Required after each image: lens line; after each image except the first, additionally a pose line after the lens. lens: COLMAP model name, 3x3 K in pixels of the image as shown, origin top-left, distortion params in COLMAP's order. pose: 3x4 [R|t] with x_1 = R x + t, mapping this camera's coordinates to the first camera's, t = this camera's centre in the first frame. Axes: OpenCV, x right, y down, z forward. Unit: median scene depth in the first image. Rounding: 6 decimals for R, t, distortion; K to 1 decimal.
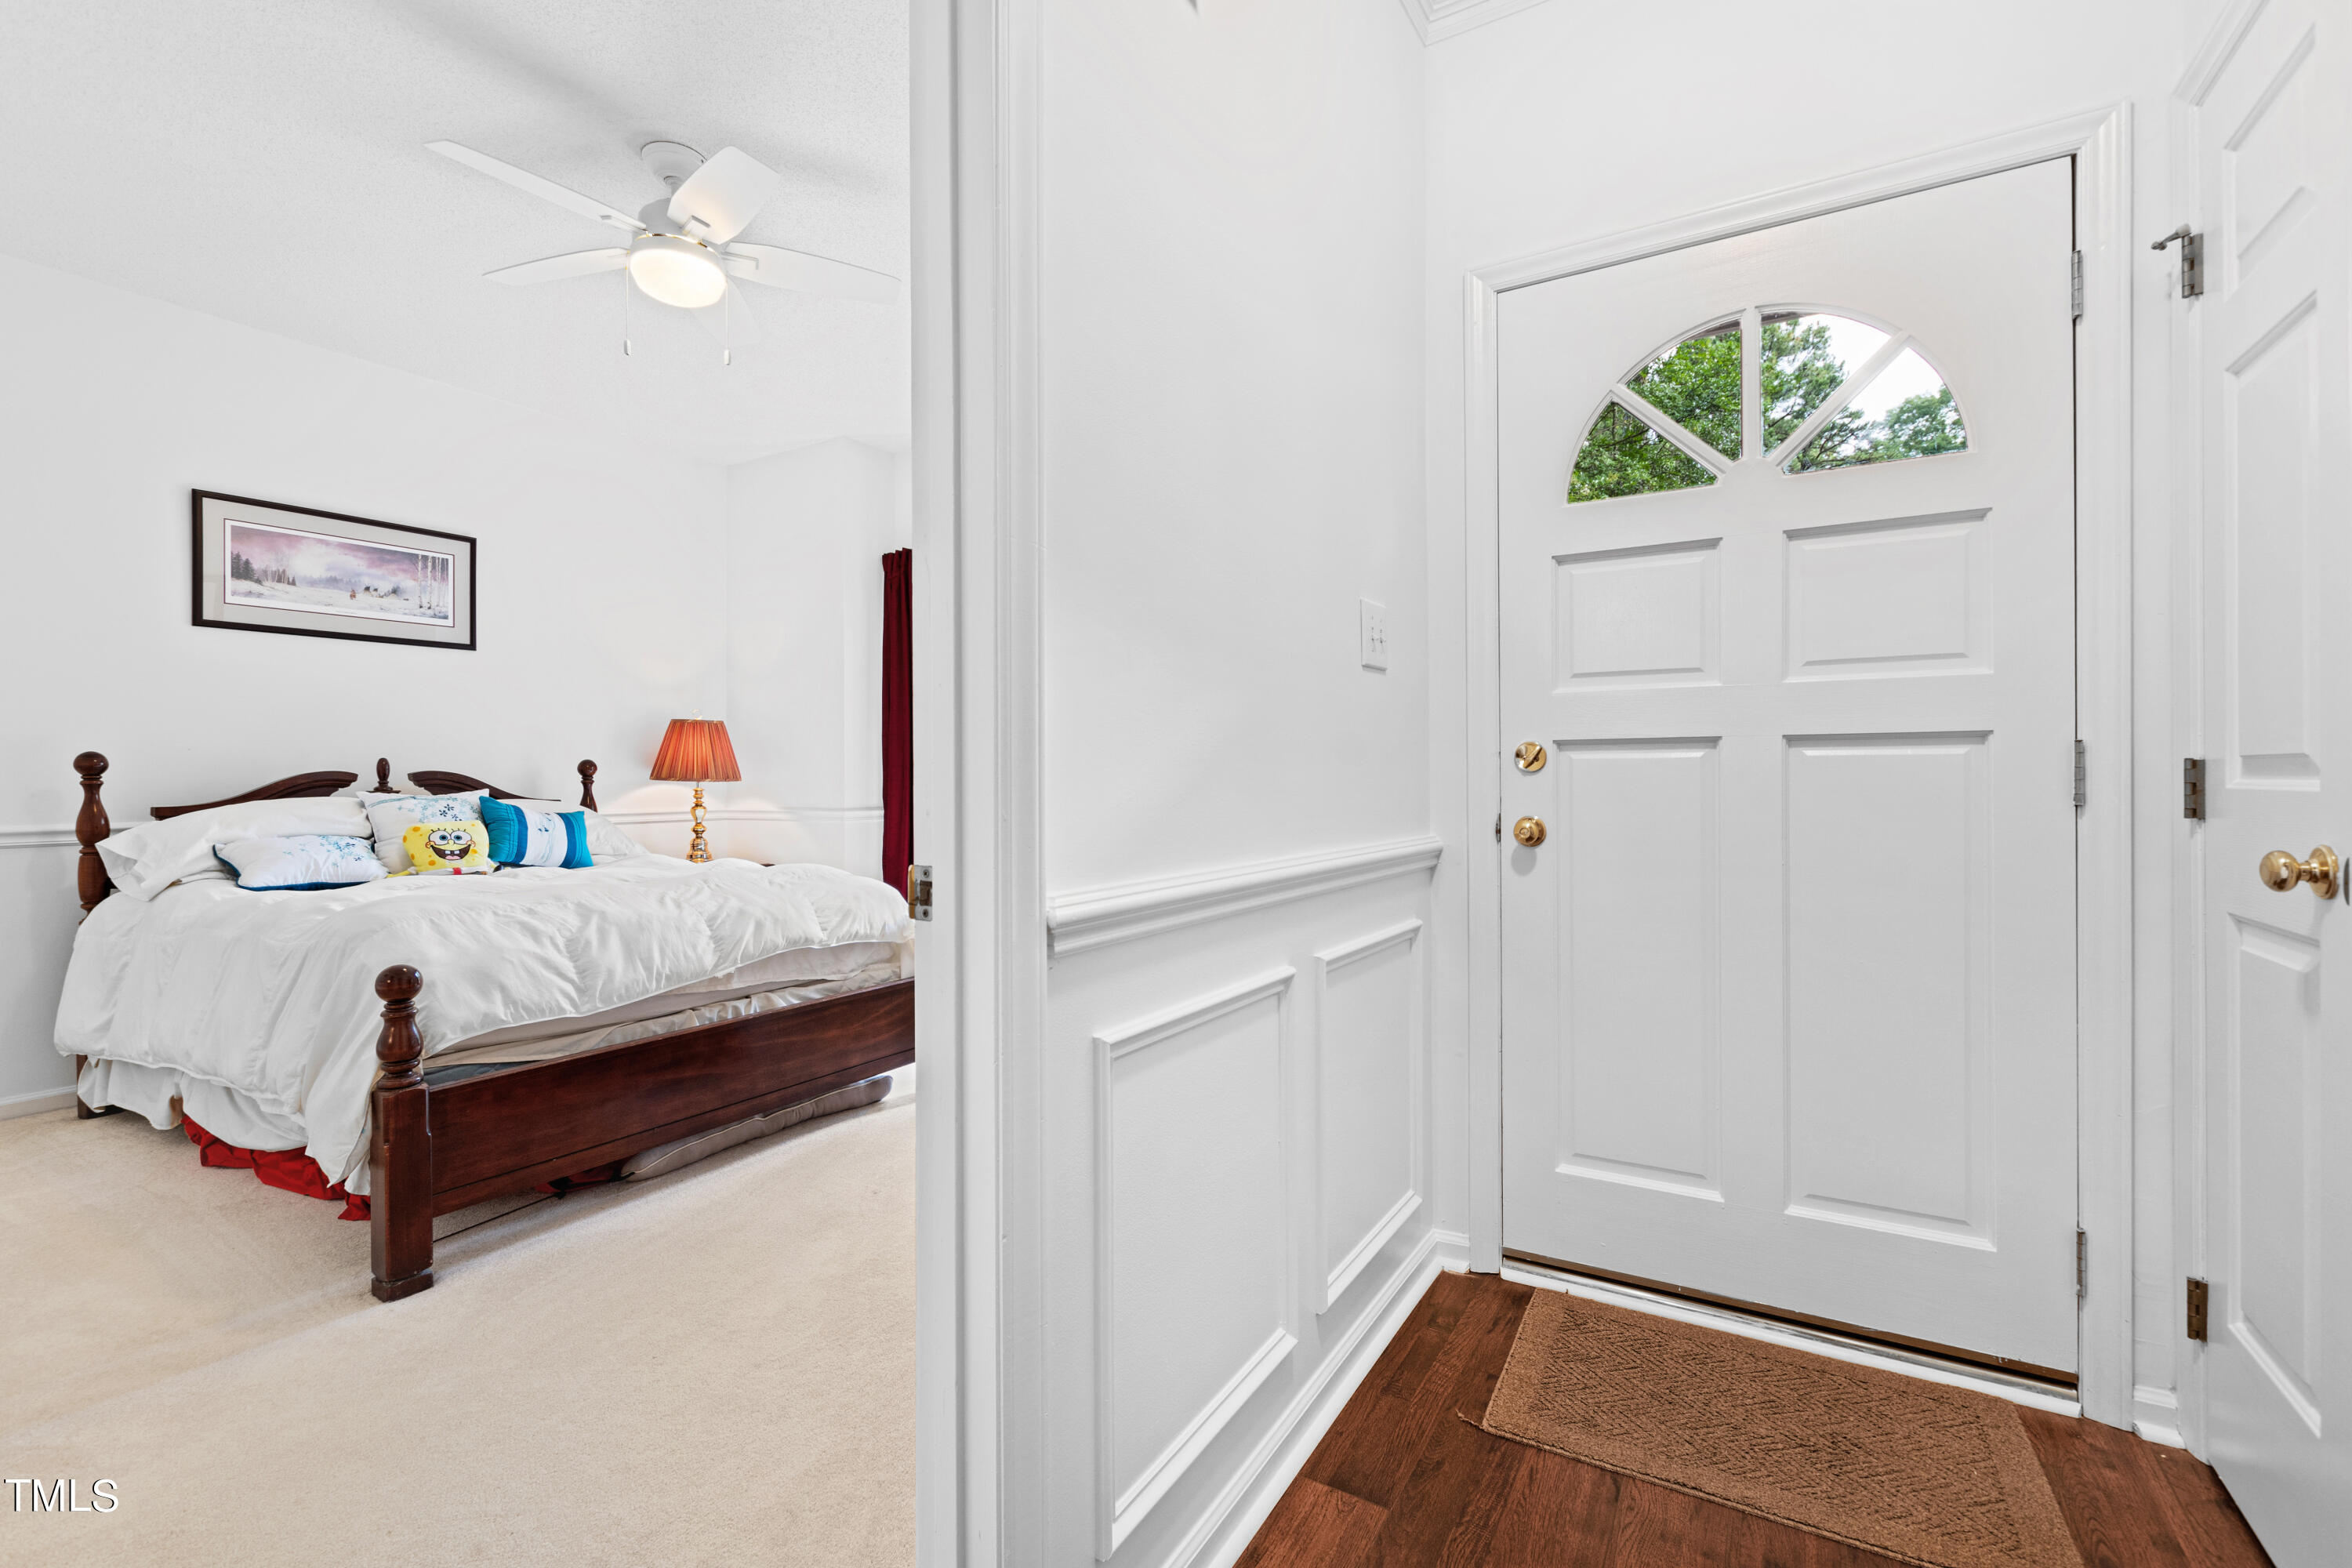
lens RADIAL K [[1020.8, 0, 1162.6], [0, 1020.8, 769.9], [0, 0, 1]] dist [0.001474, -0.001793]
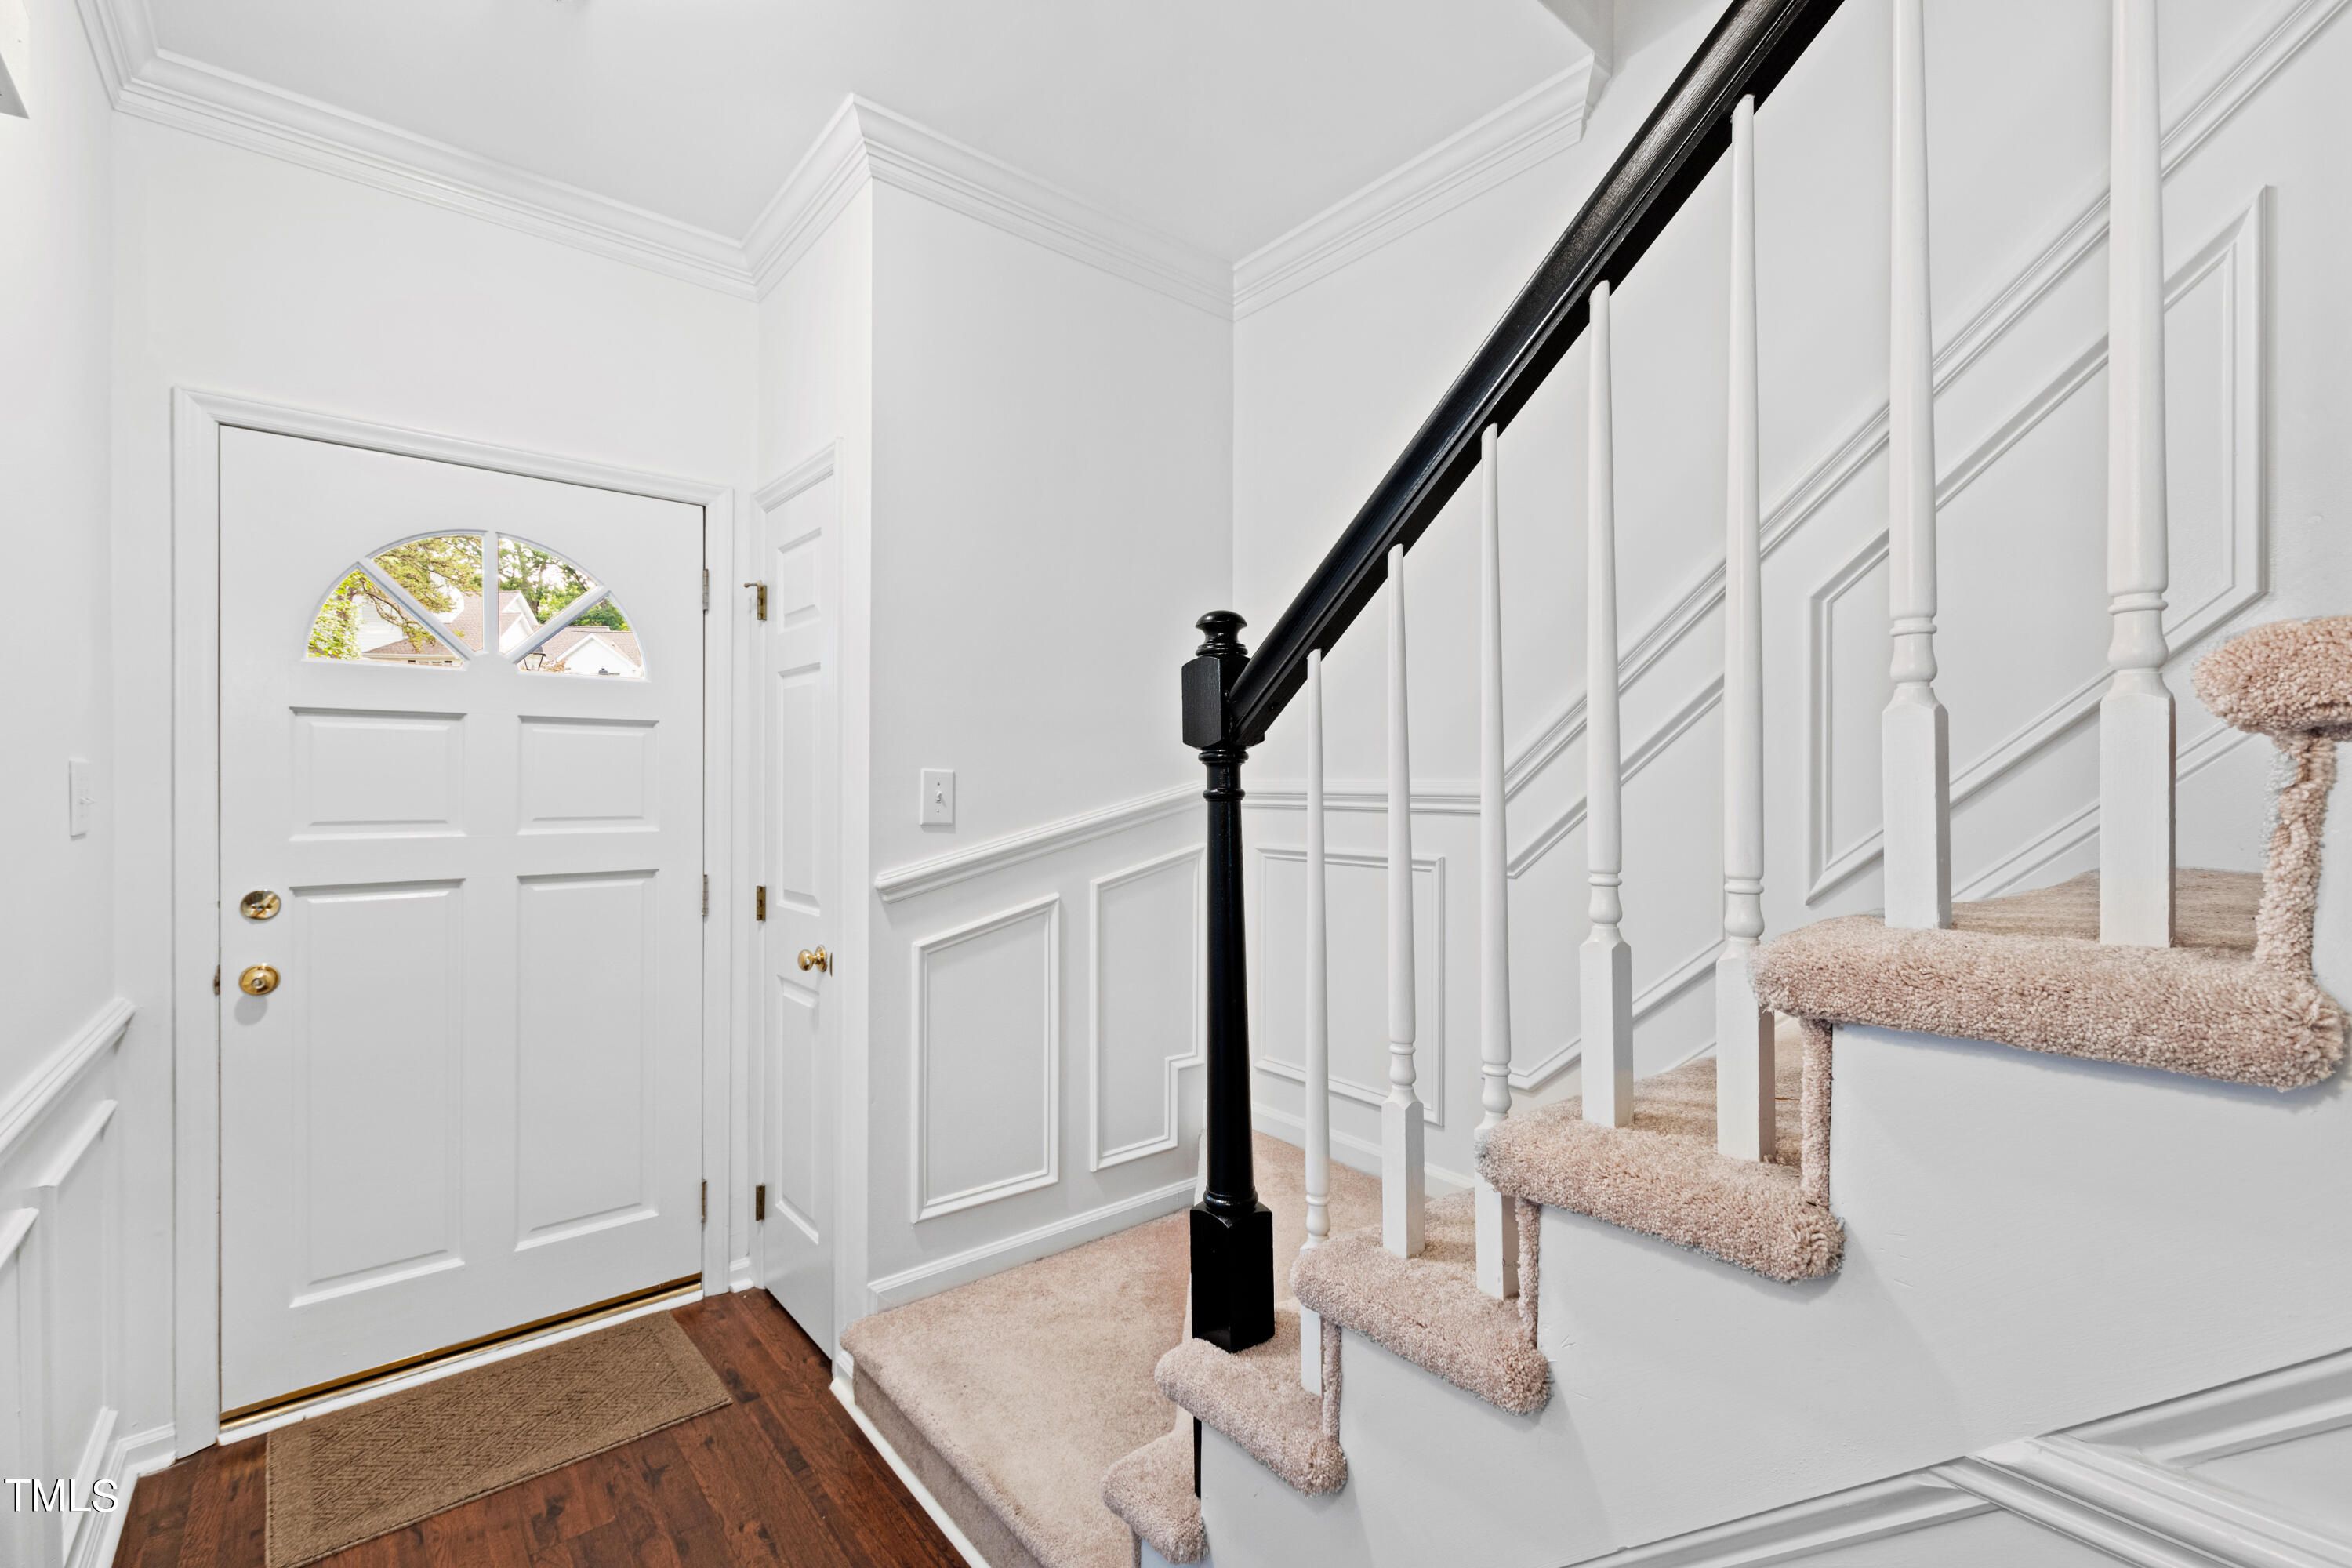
lens RADIAL K [[1014.0, 0, 1171.9], [0, 1014.0, 788.7], [0, 0, 1]] dist [0.001444, -0.000805]
pose [[0.328909, 0.001840, 0.944360, -0.398074], [-0.005574, 0.999984, -0.000007, -0.184168], [-0.944345, -0.005262, 0.328914, -0.232643]]
